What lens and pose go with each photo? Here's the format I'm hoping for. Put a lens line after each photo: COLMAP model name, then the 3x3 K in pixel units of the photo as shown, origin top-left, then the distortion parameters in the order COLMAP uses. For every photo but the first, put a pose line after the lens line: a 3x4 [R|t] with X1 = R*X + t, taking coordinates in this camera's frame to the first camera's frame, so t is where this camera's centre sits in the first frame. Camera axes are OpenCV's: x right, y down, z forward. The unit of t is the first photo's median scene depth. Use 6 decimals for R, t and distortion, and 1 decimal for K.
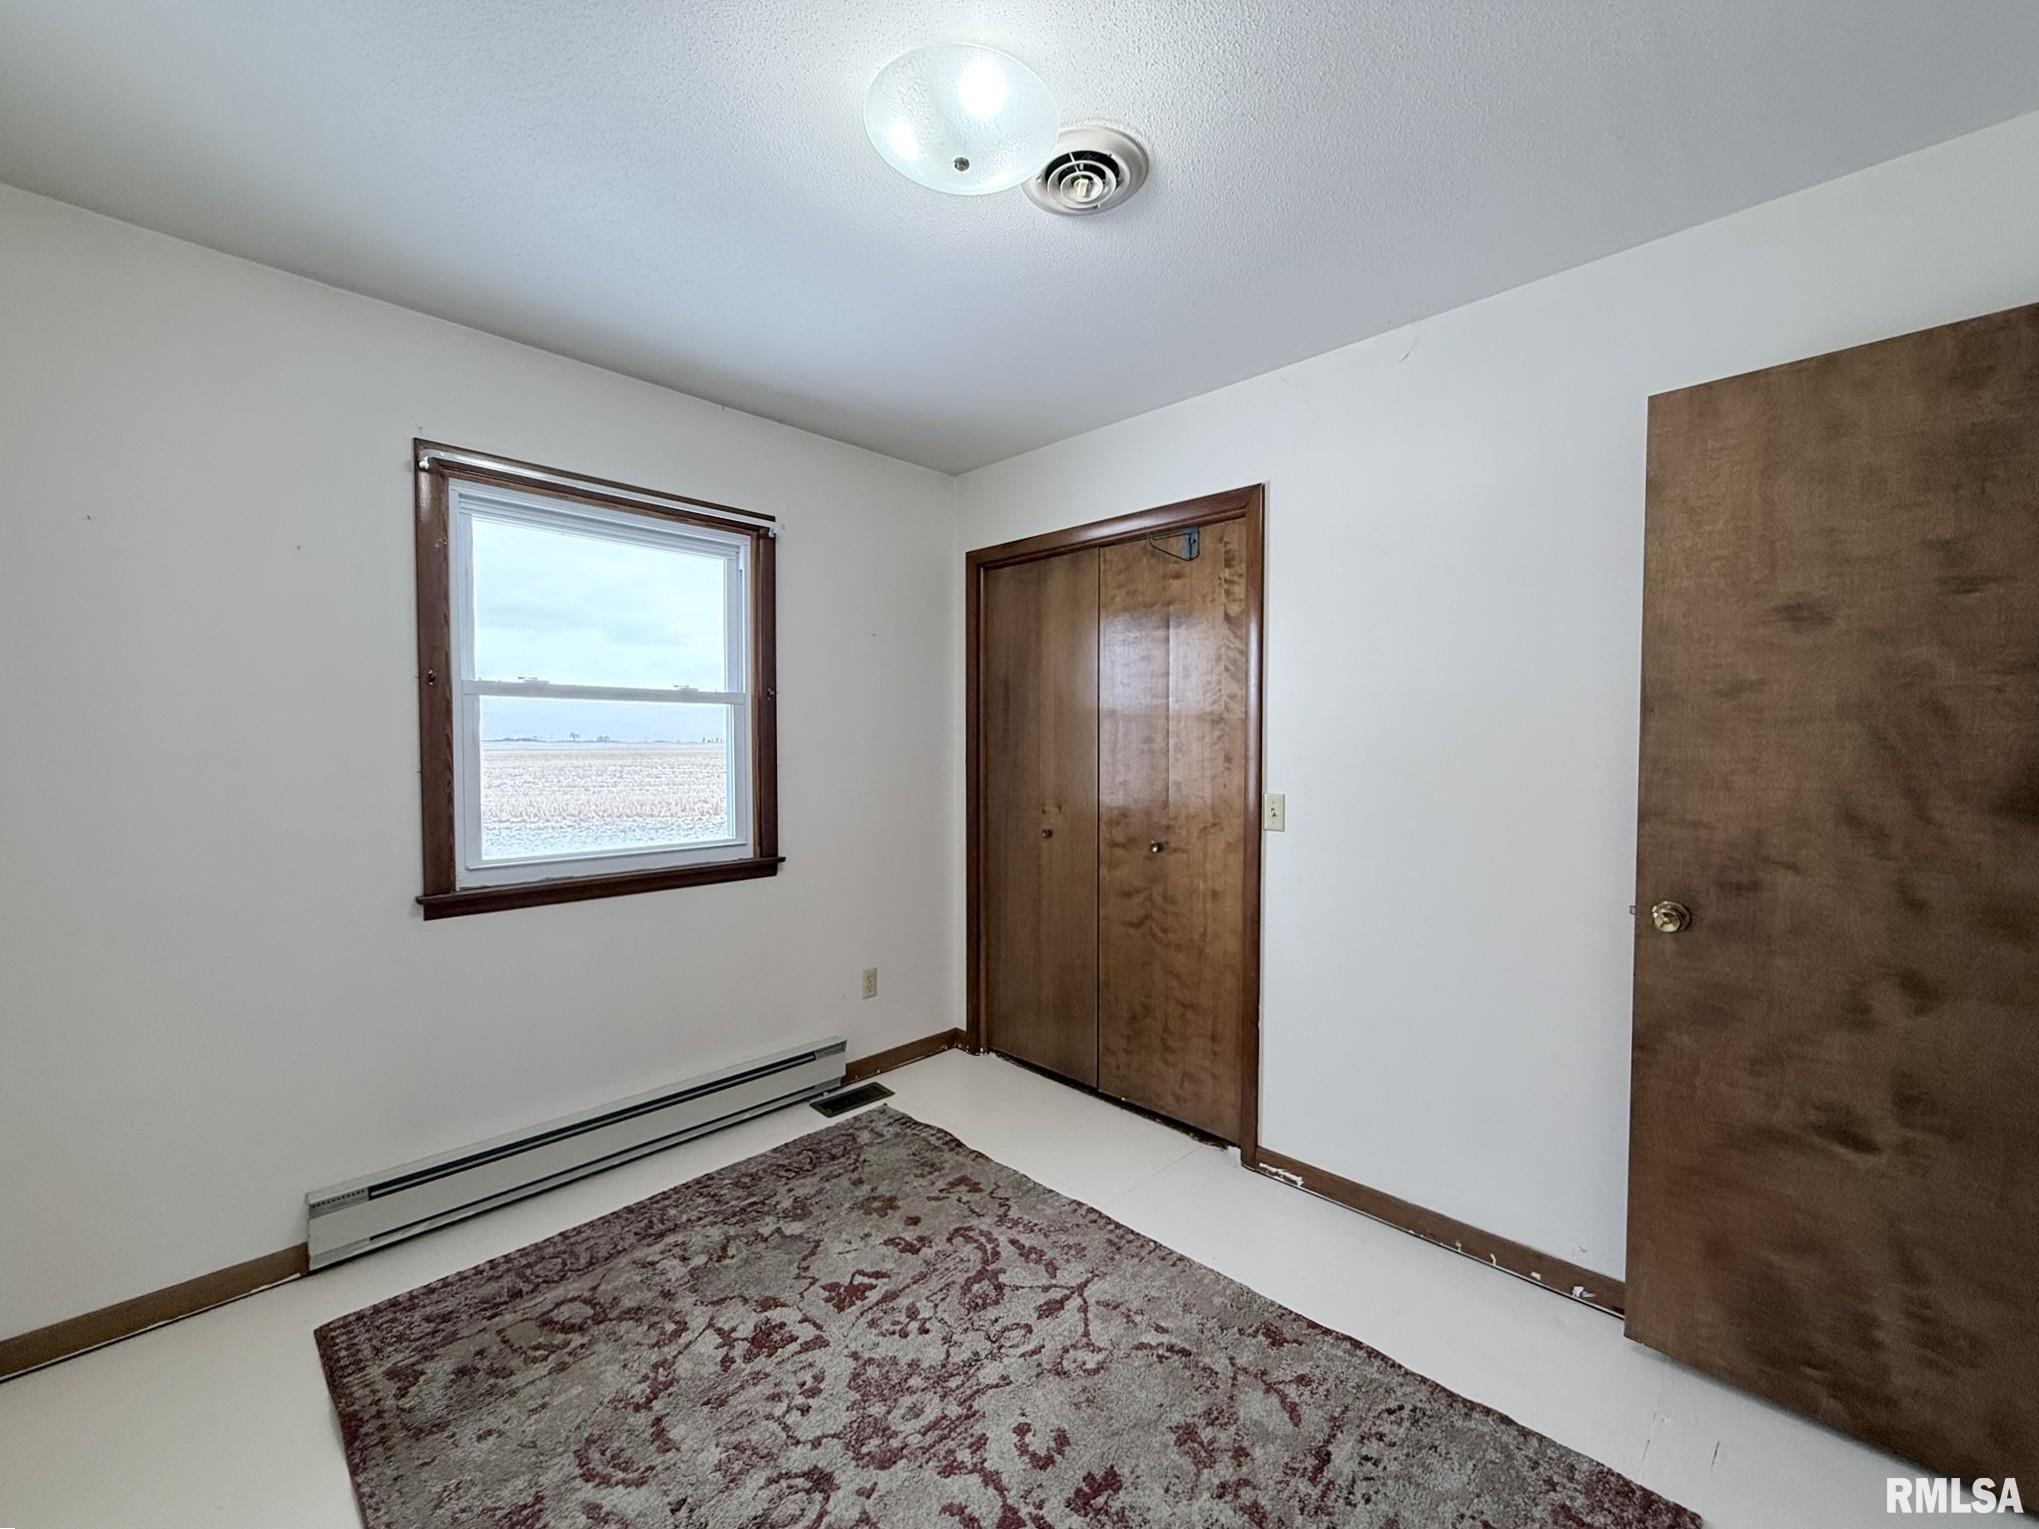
lens RADIAL K [[813.9, 0, 1013.2], [0, 813.9, 769.2], [0, 0, 1]] dist [-0.001118, -0.000122]
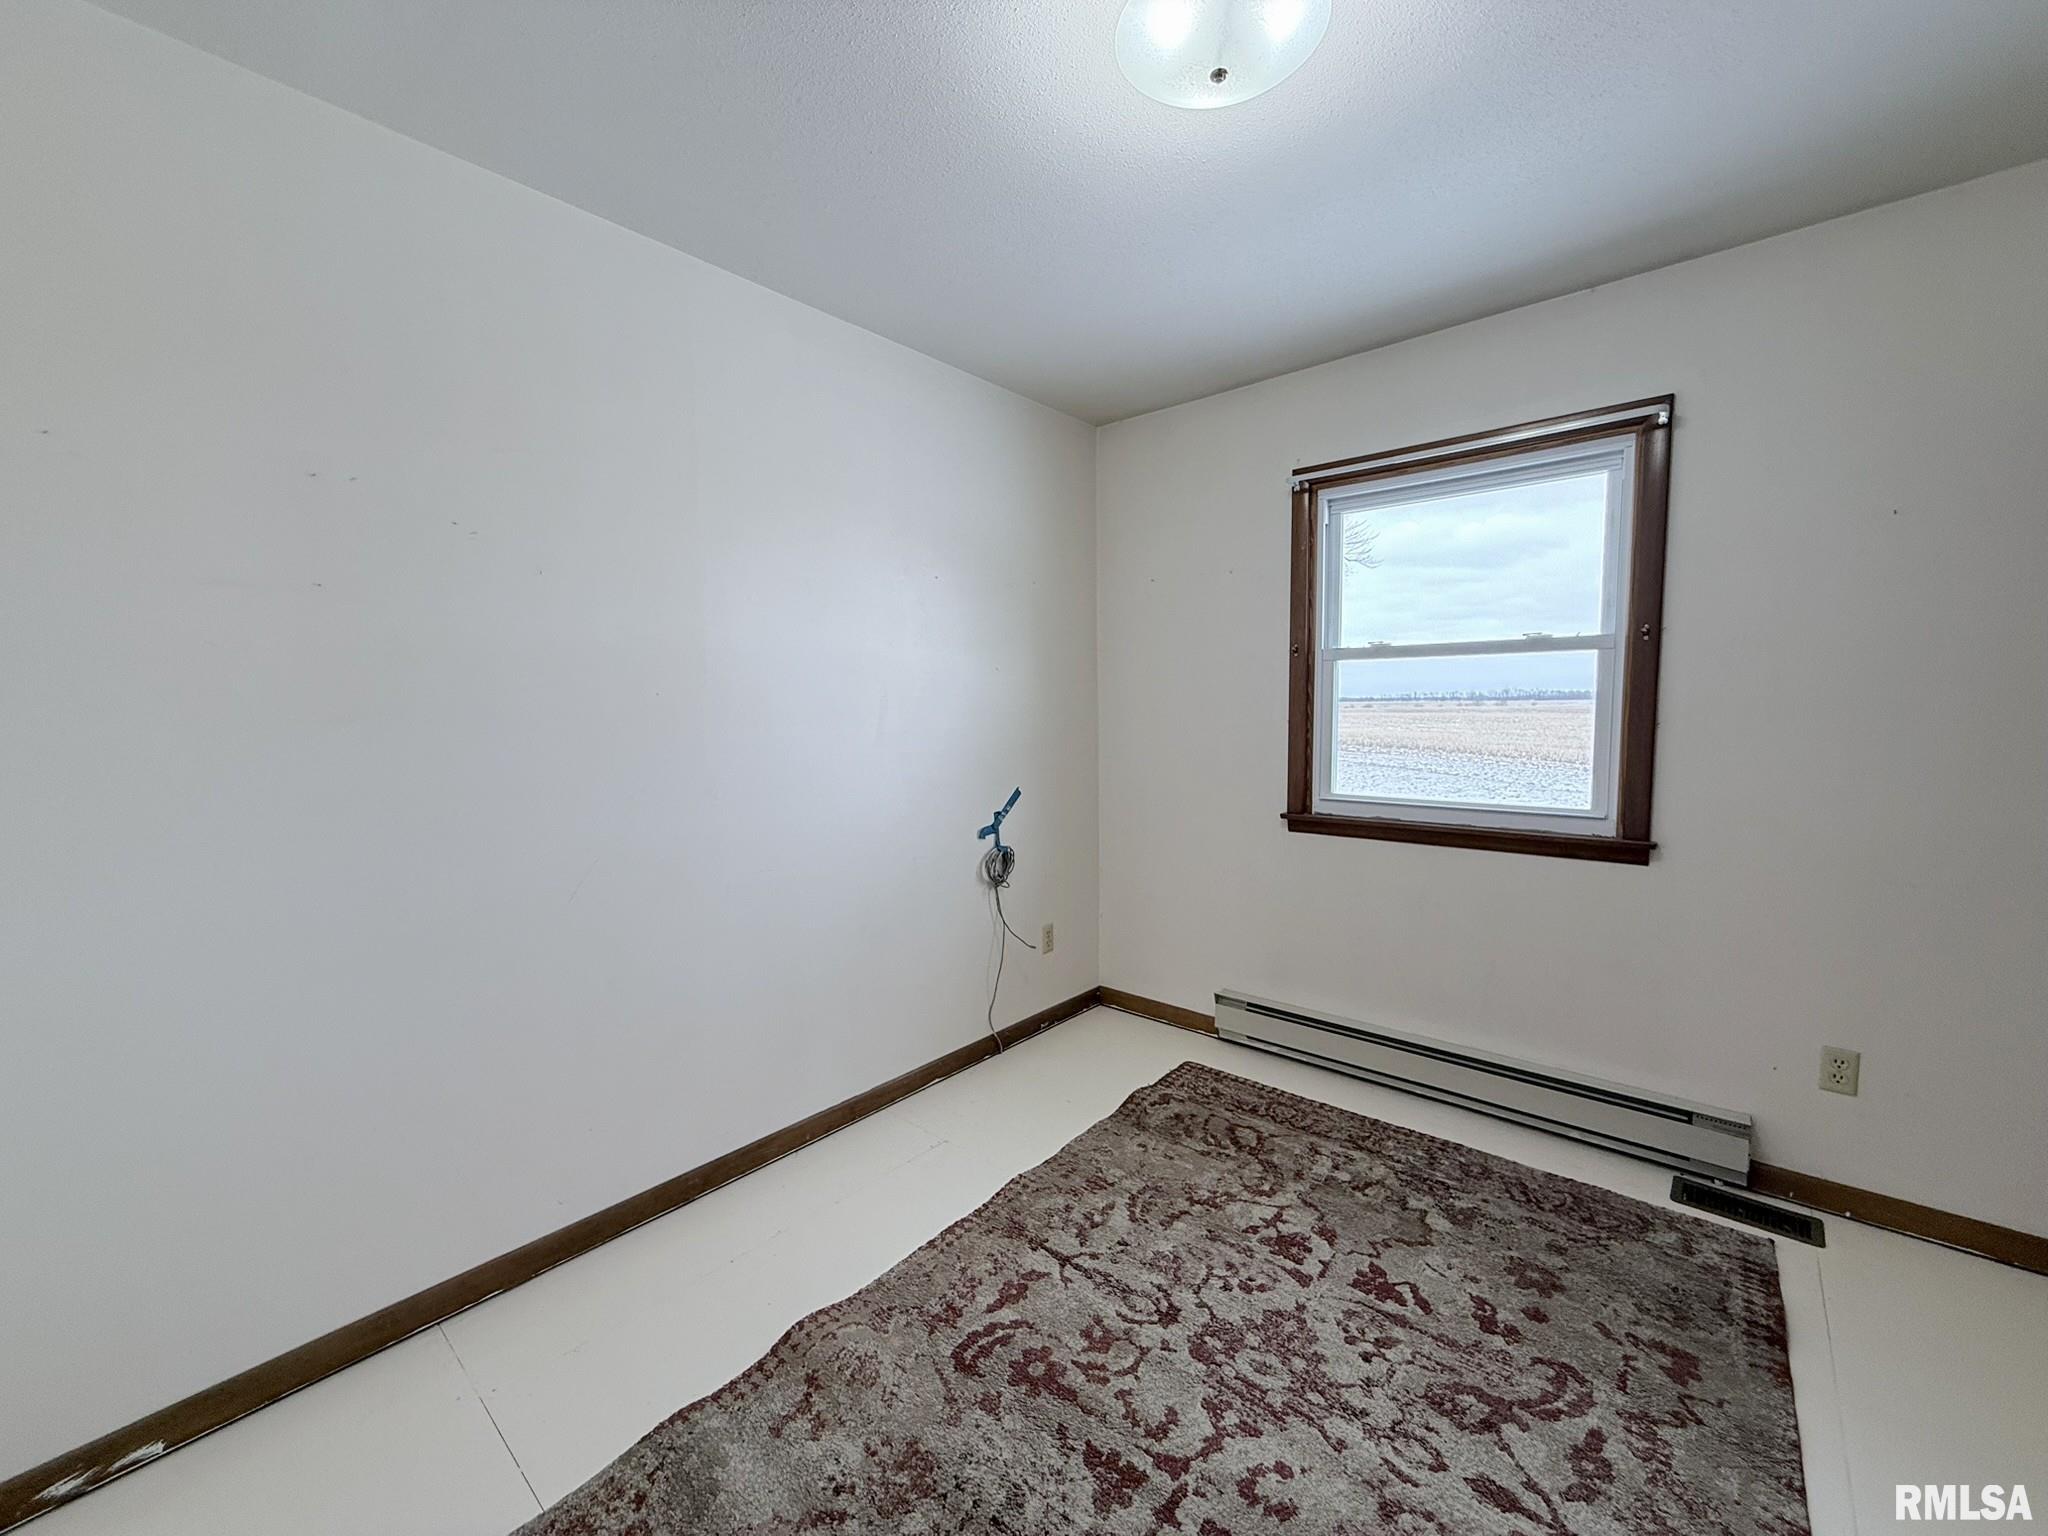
lens RADIAL K [[813.2, 0, 1017.5], [0, 813.2, 774.2], [0, 0, 1]] dist [-0.001189, -0.000269]
pose [[0.058948, 0.083157, -0.994791, 0.711404], [-0.022810, 0.996376, 0.081938, -0.010777], [0.998000, 0.017861, 0.060631, 0.561750]]
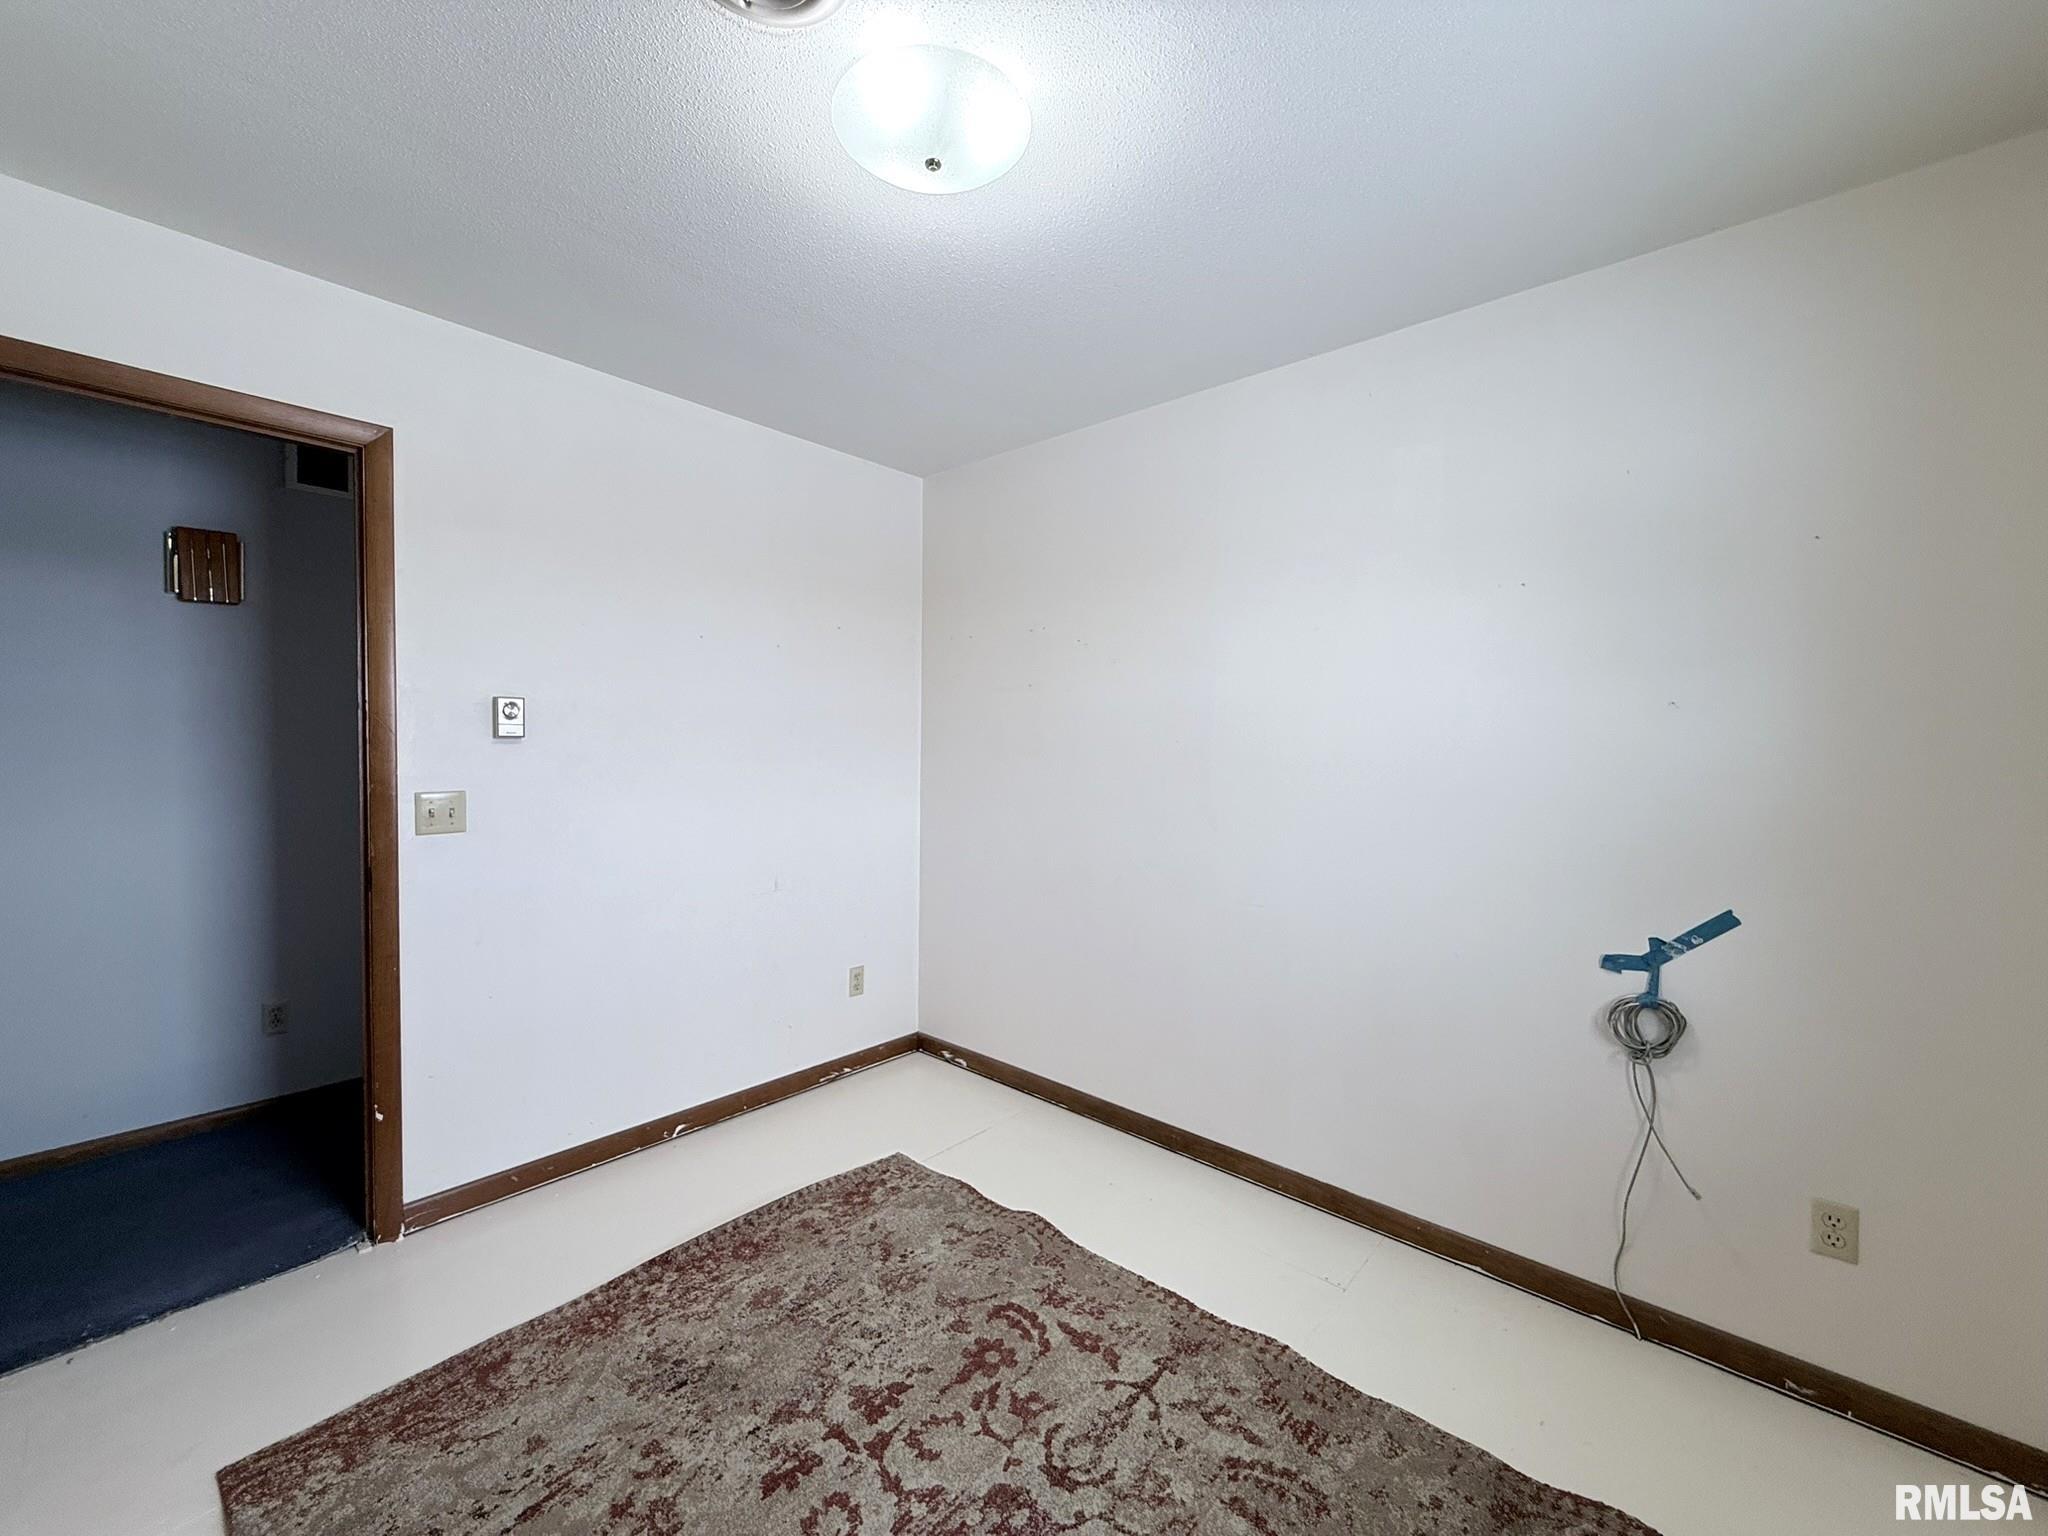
lens RADIAL K [[813.2, 0, 1017.5], [0, 813.2, 774.2], [0, 0, 1]] dist [-0.001189, -0.000269]
pose [[-0.998748, -0.013967, -0.048025, -0.099178], [-0.017428, 0.997222, 0.072422, -0.059874], [0.046880, 0.073169, -0.996217, 1.581596]]
